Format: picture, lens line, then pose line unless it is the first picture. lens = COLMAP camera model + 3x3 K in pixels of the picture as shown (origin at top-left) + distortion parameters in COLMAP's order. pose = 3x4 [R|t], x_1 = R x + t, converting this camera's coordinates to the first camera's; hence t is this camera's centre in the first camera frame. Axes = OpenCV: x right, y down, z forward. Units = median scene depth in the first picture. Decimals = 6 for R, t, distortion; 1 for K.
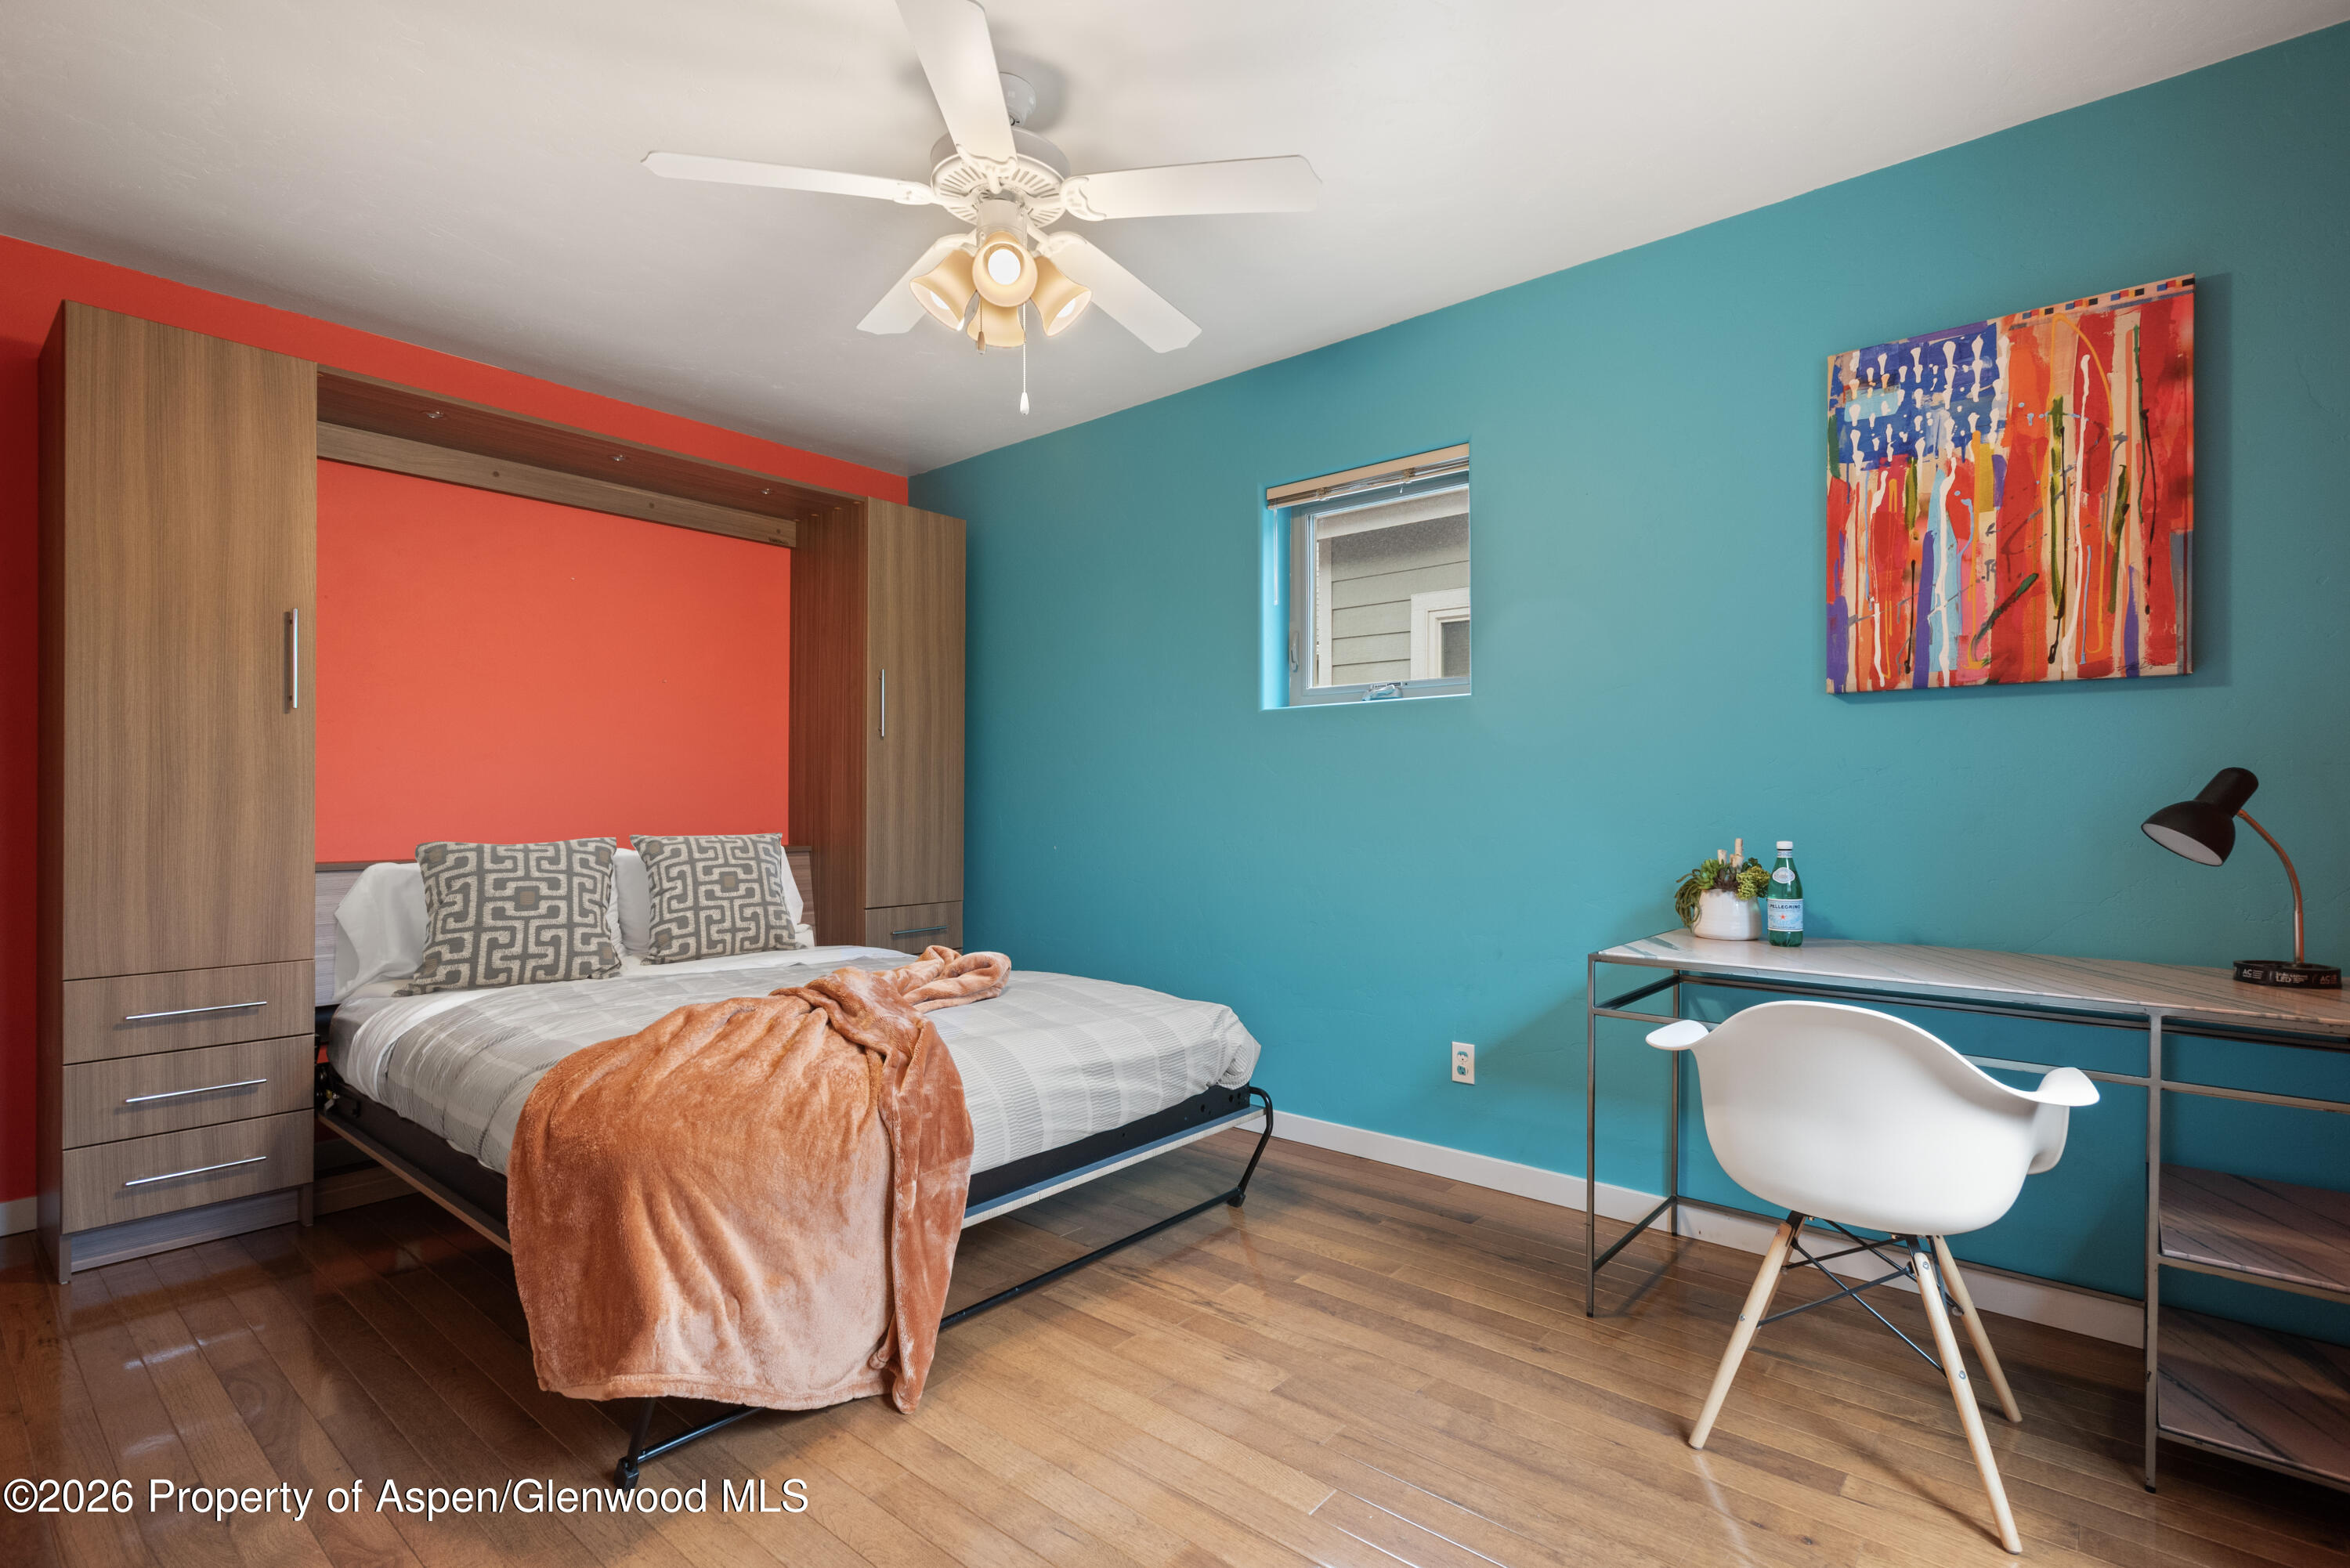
lens RADIAL K [[1075.4, 0, 1181.2], [0, 1075.4, 791.9], [0, 0, 1]] dist [0.000987, -0.004974]
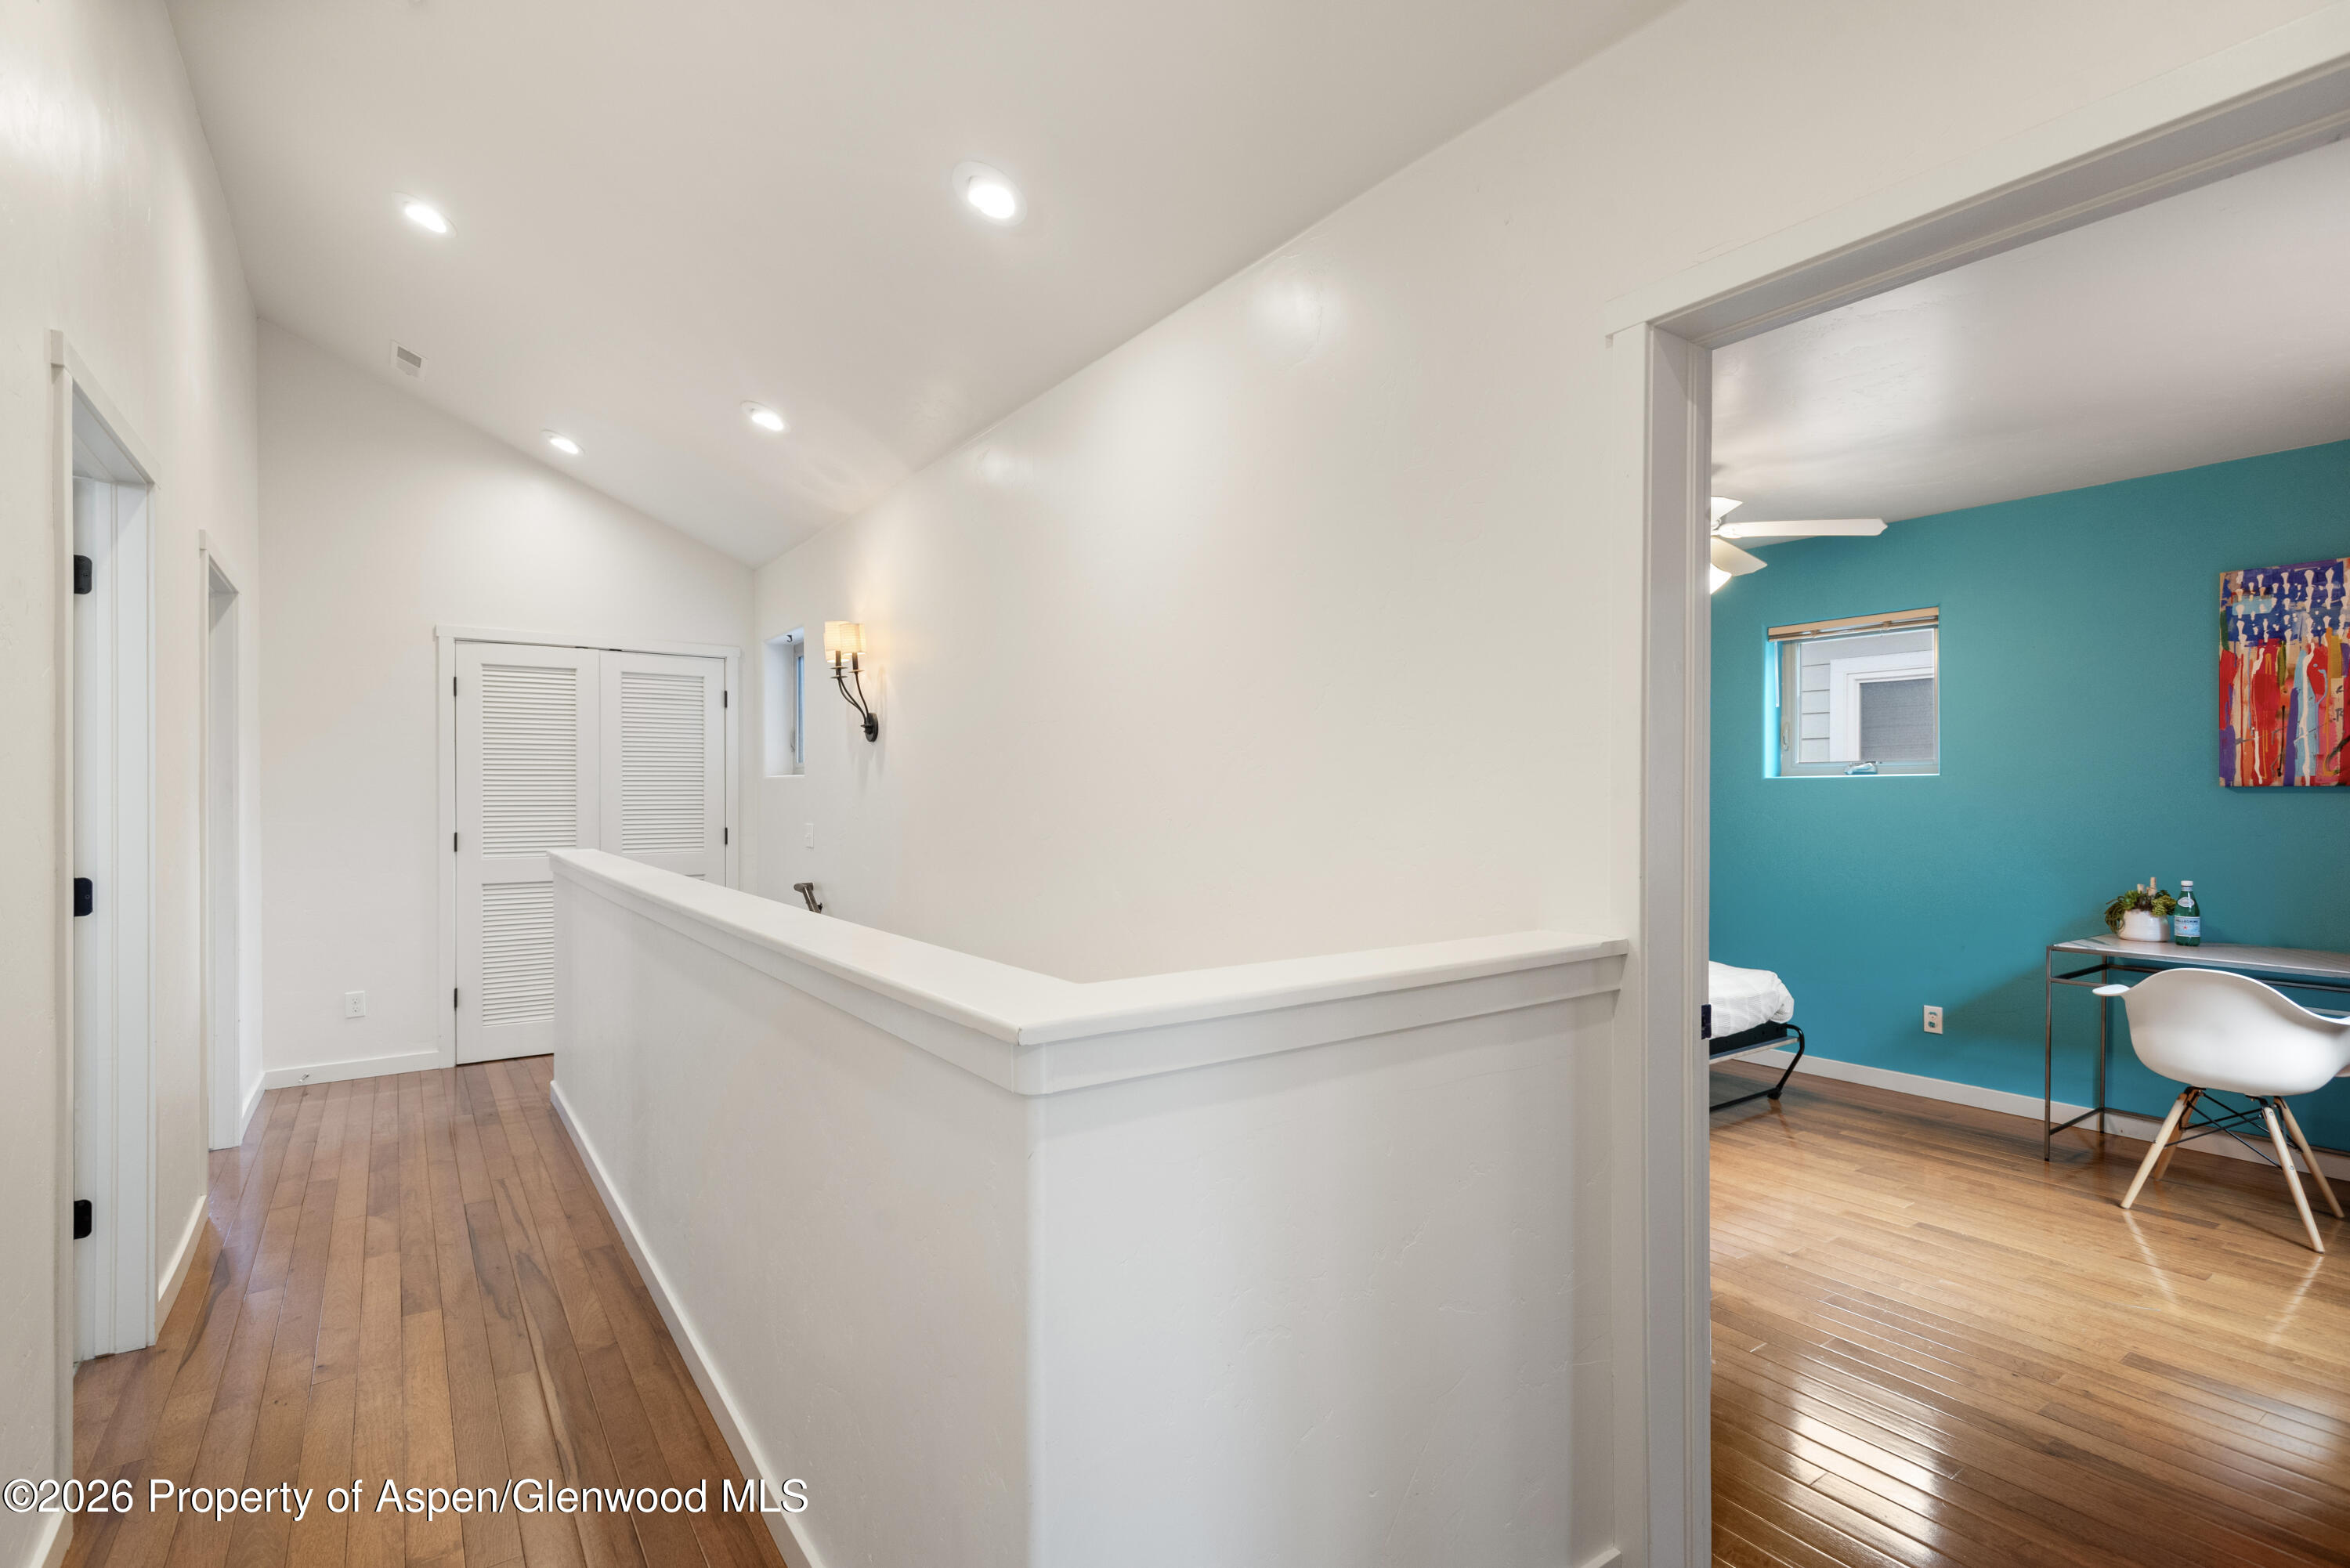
lens RADIAL K [[1075.4, 0, 1165.9], [0, 1075.4, 789.9], [0, 0, 1]] dist [0.000987, -0.004974]
pose [[0.965638, 0.000394, -0.259891, -0.496594], [-0.000433, 1.000000, -0.000094, -0.088936], [0.259891, 0.000203, 0.965638, -0.945384]]
